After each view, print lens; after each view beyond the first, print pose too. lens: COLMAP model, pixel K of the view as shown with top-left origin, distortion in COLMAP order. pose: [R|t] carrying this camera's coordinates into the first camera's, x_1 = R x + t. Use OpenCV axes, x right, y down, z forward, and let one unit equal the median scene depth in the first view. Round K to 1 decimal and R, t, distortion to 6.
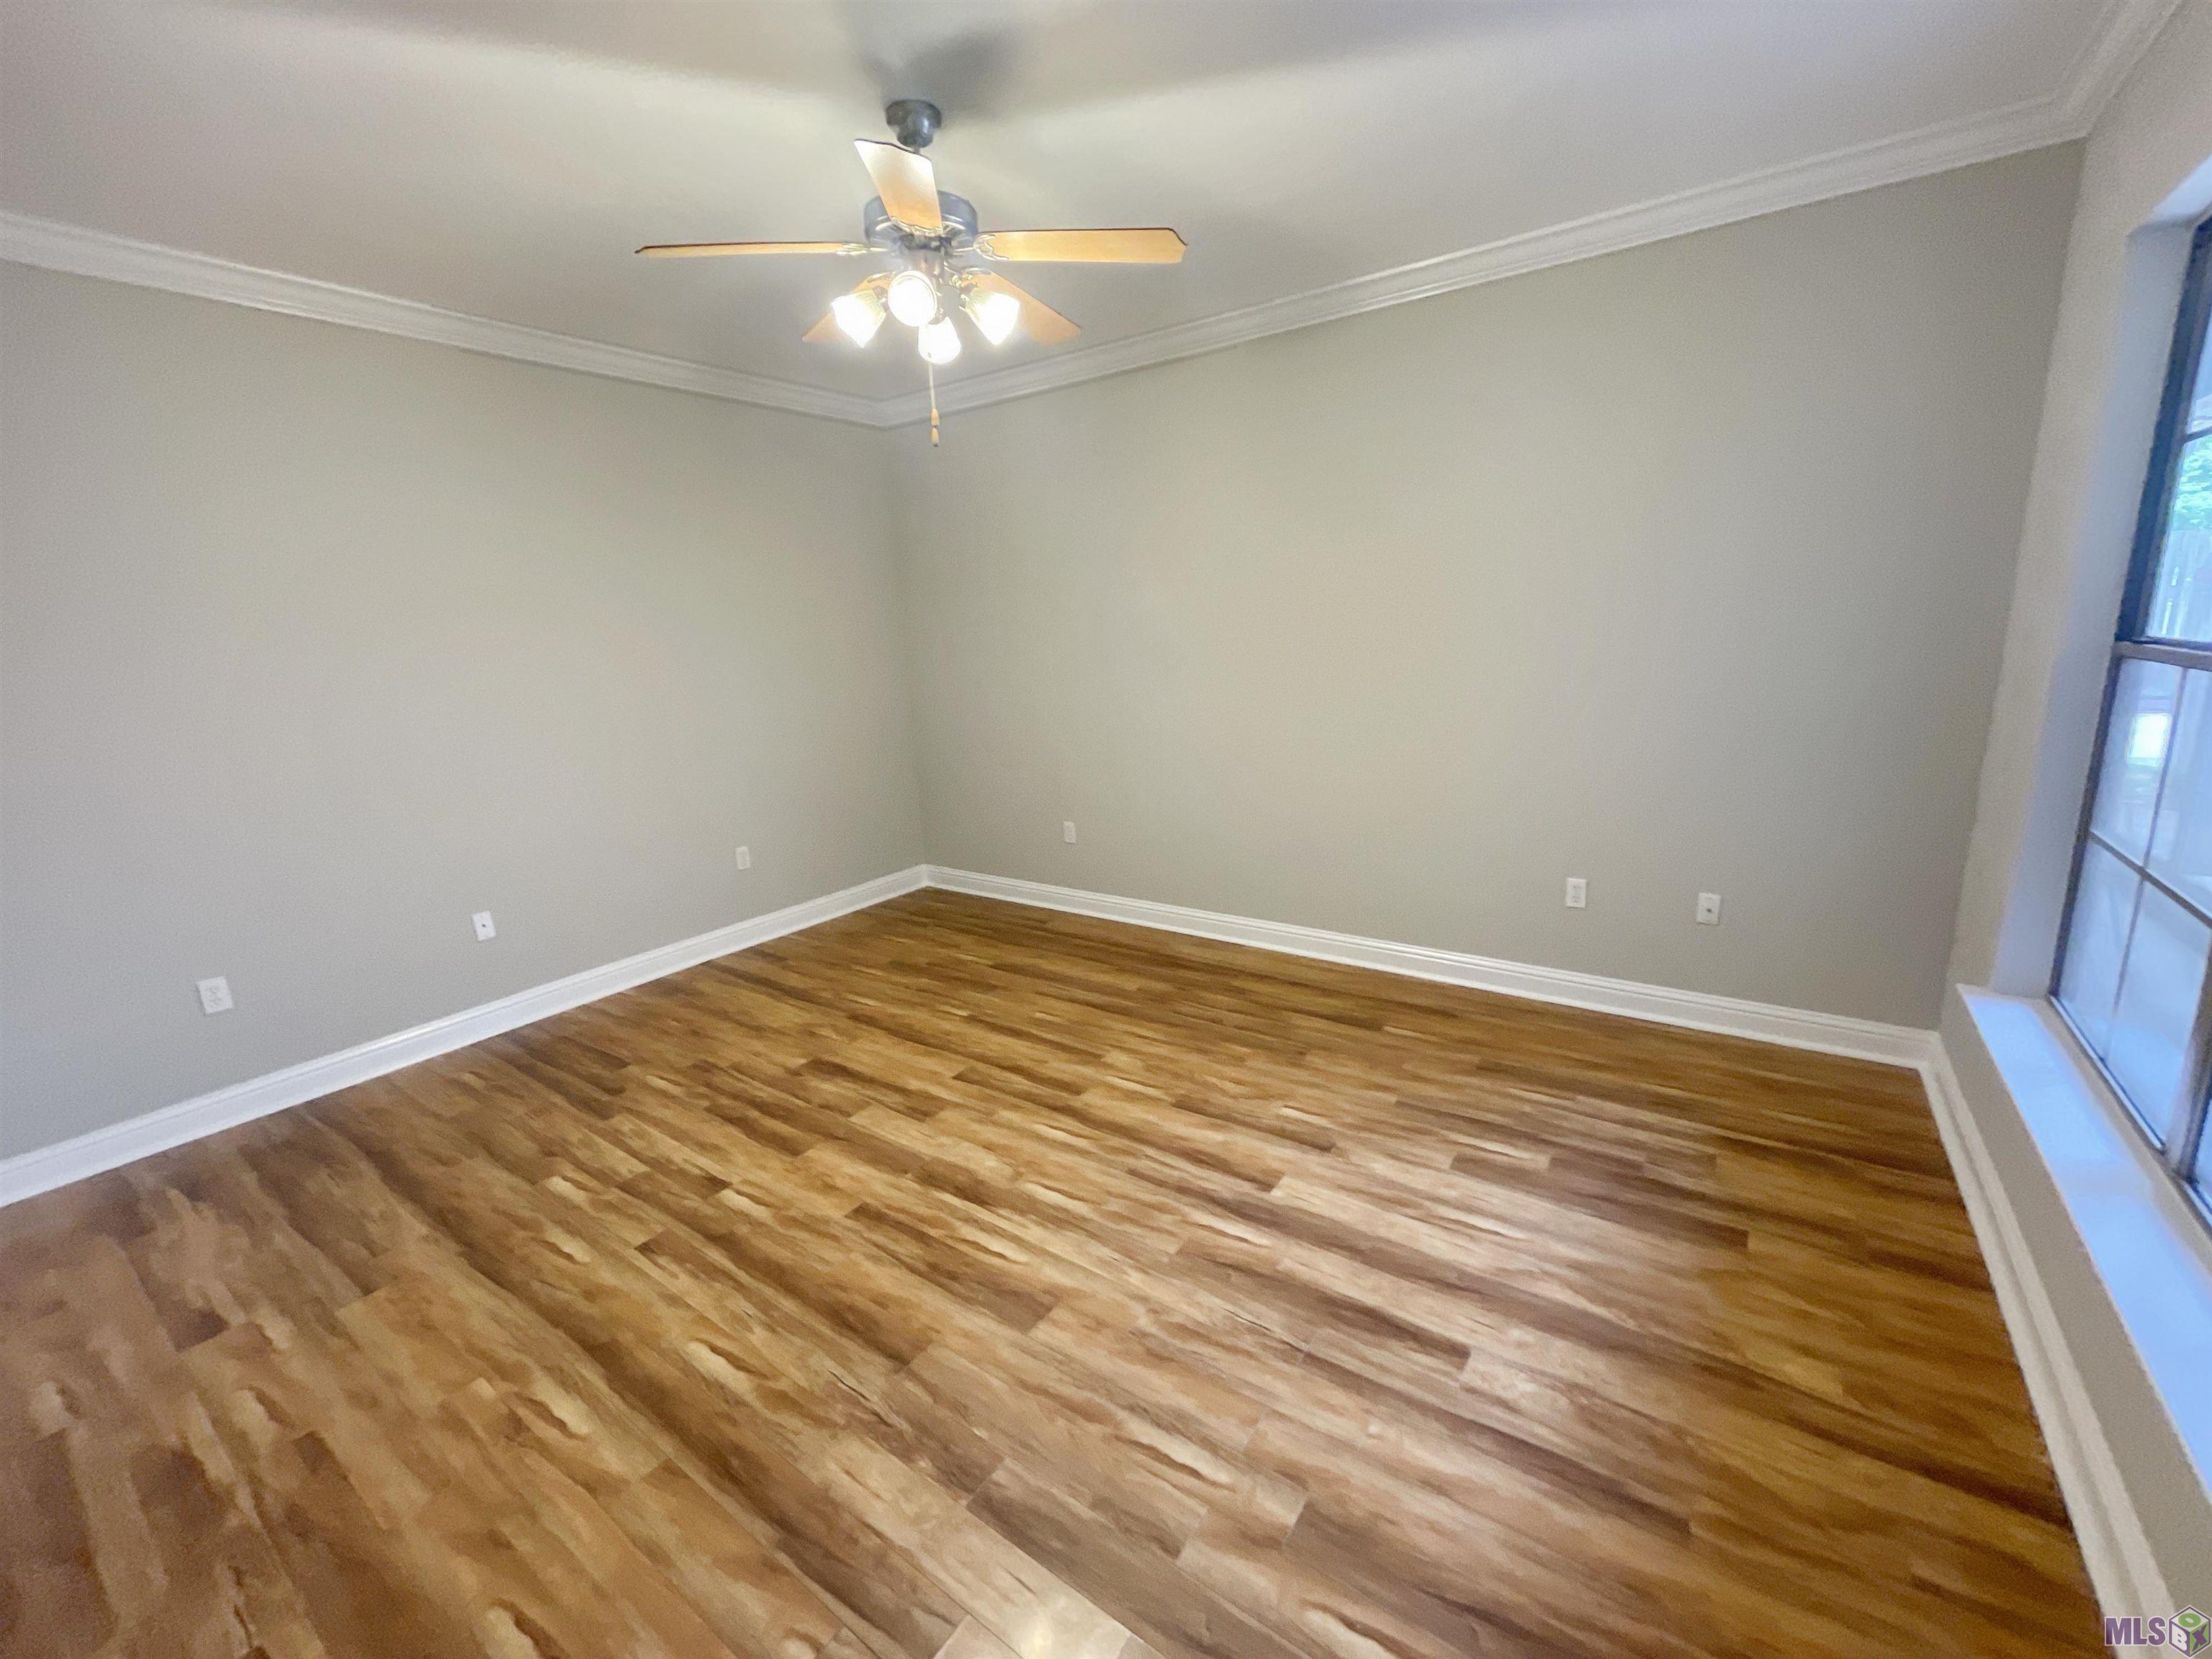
lens RADIAL K [[906.1, 0, 1092.2], [0, 906.1, 830.1], [0, 0, 1]] dist [-0.003695, 0.002566]
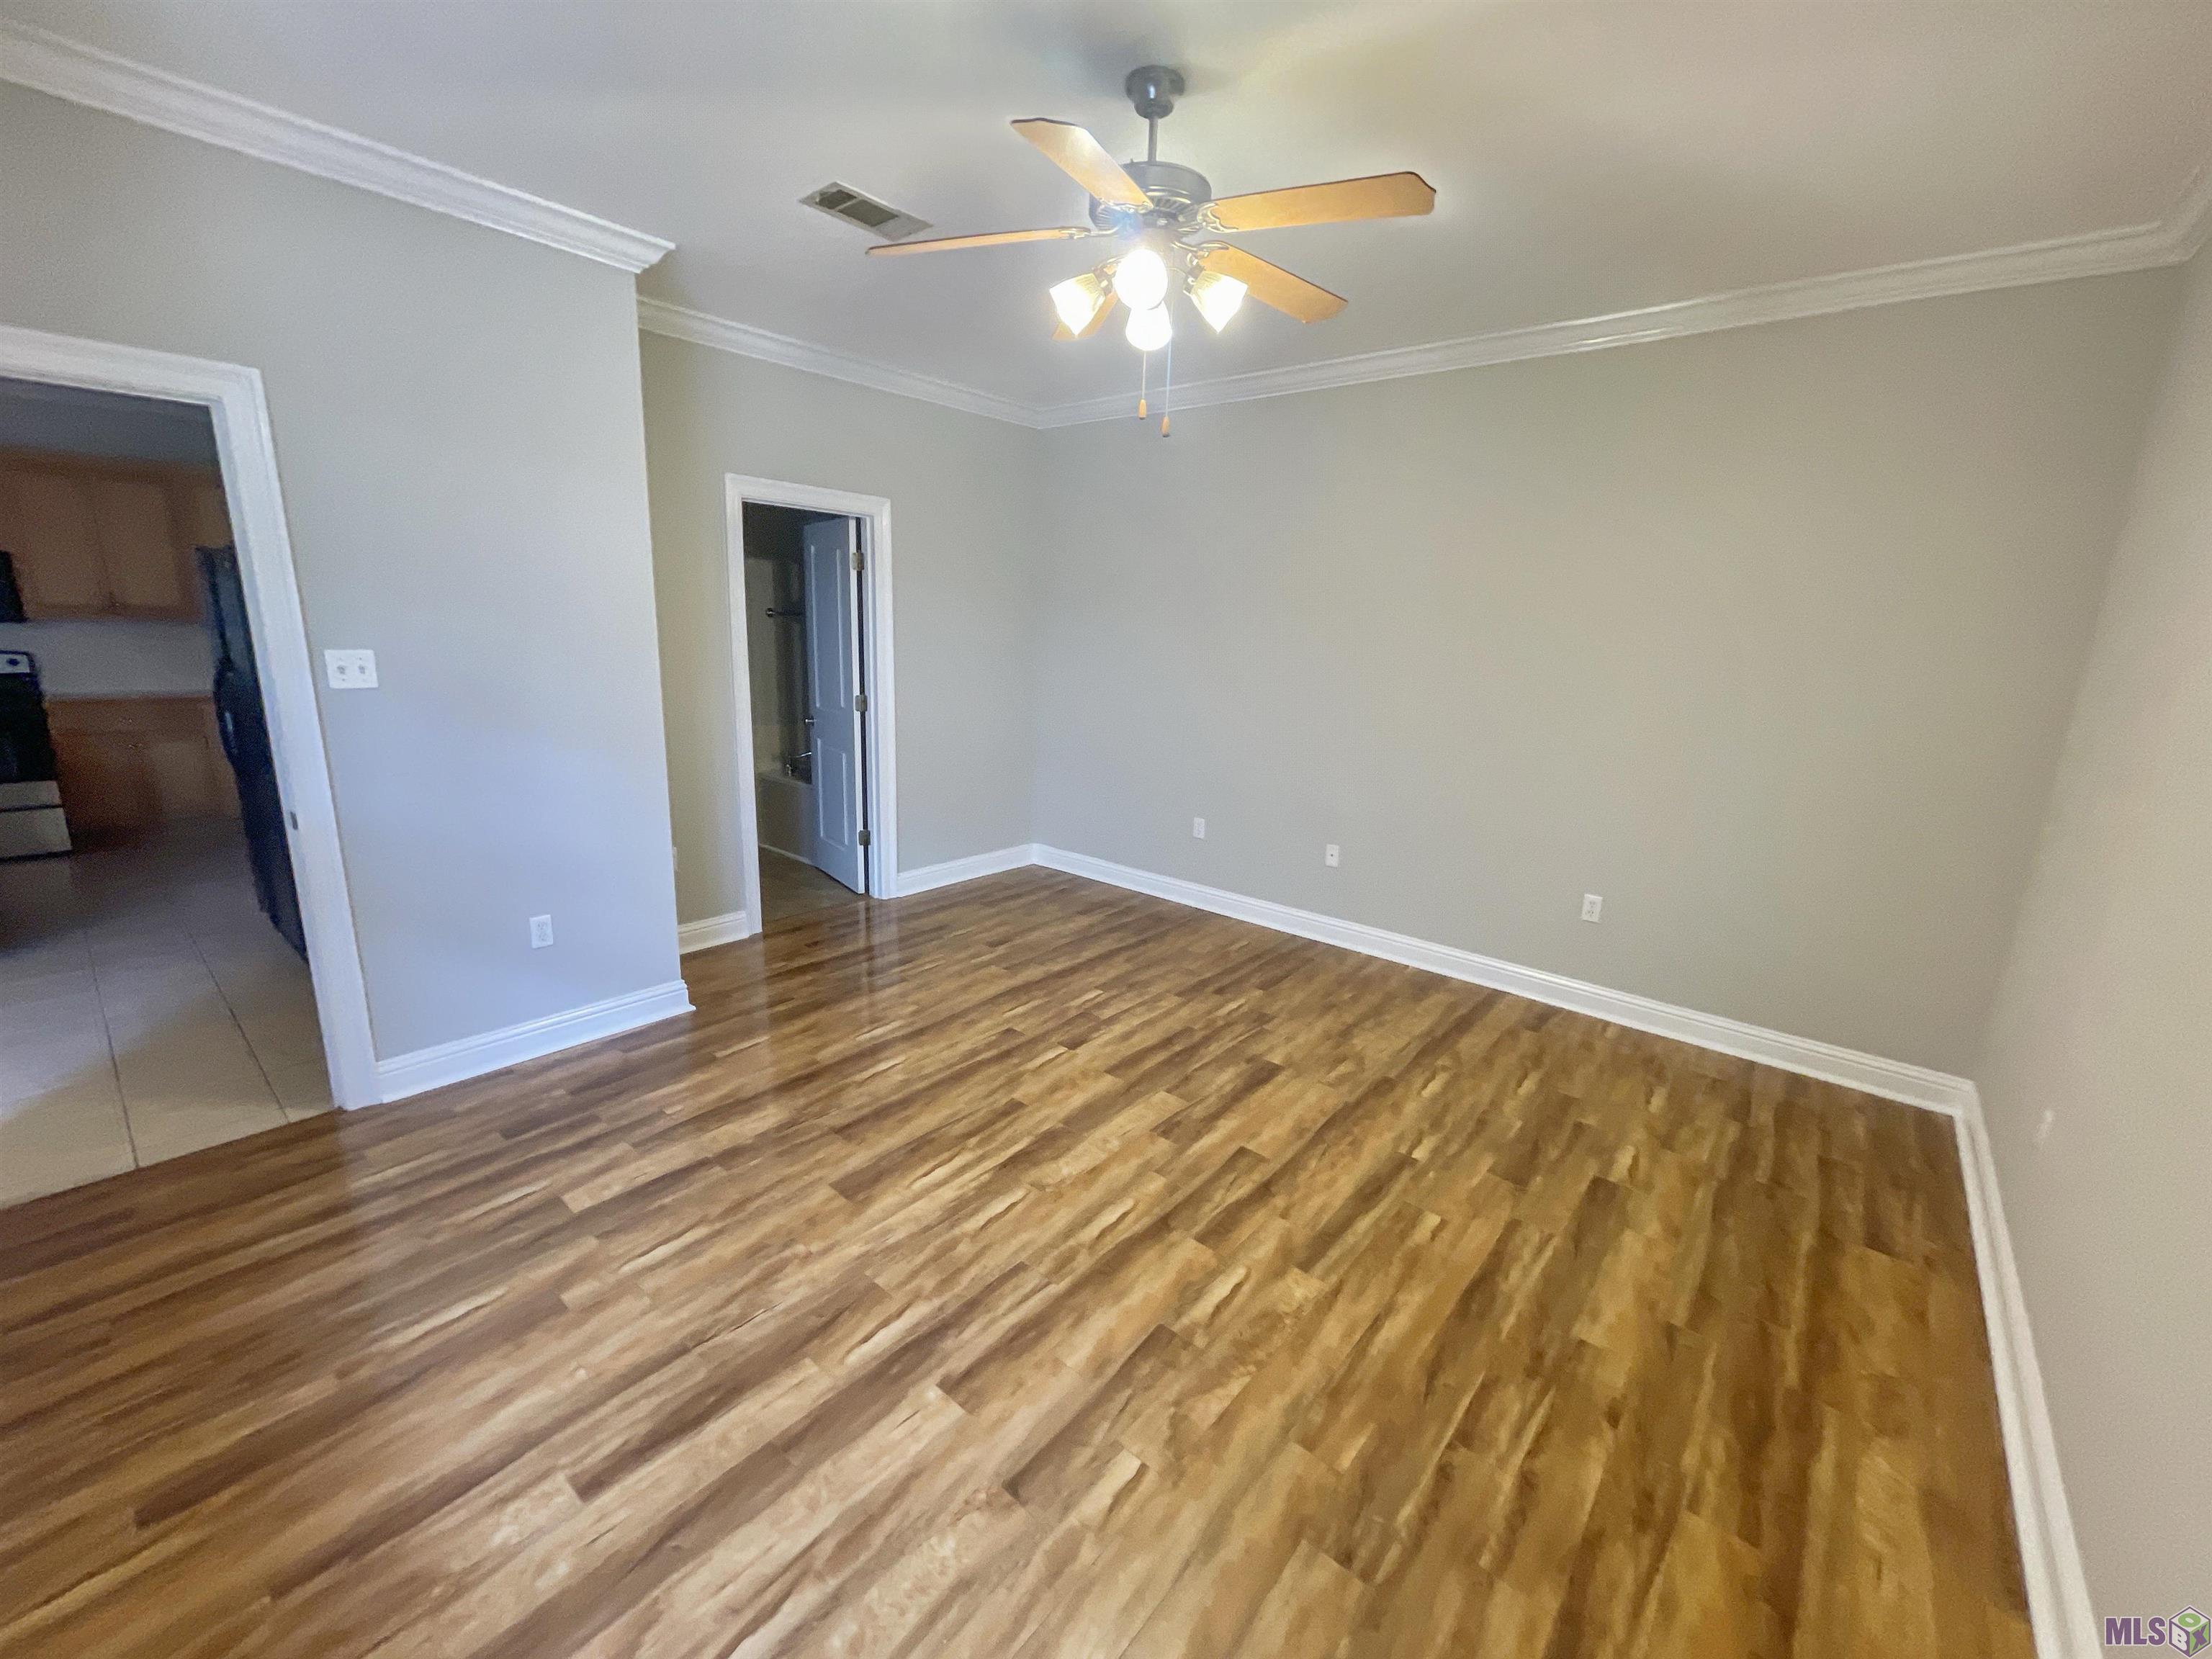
lens RADIAL K [[906.1, 0, 1111.9], [0, 906.1, 831.4], [0, 0, 1]] dist [-0.003695, 0.002566]
pose [[-0.088228, 0.265048, -0.960190, 0.780447], [-0.249220, 0.927418, 0.278901, -0.284270], [0.964420, 0.263905, -0.015769, 1.009059]]
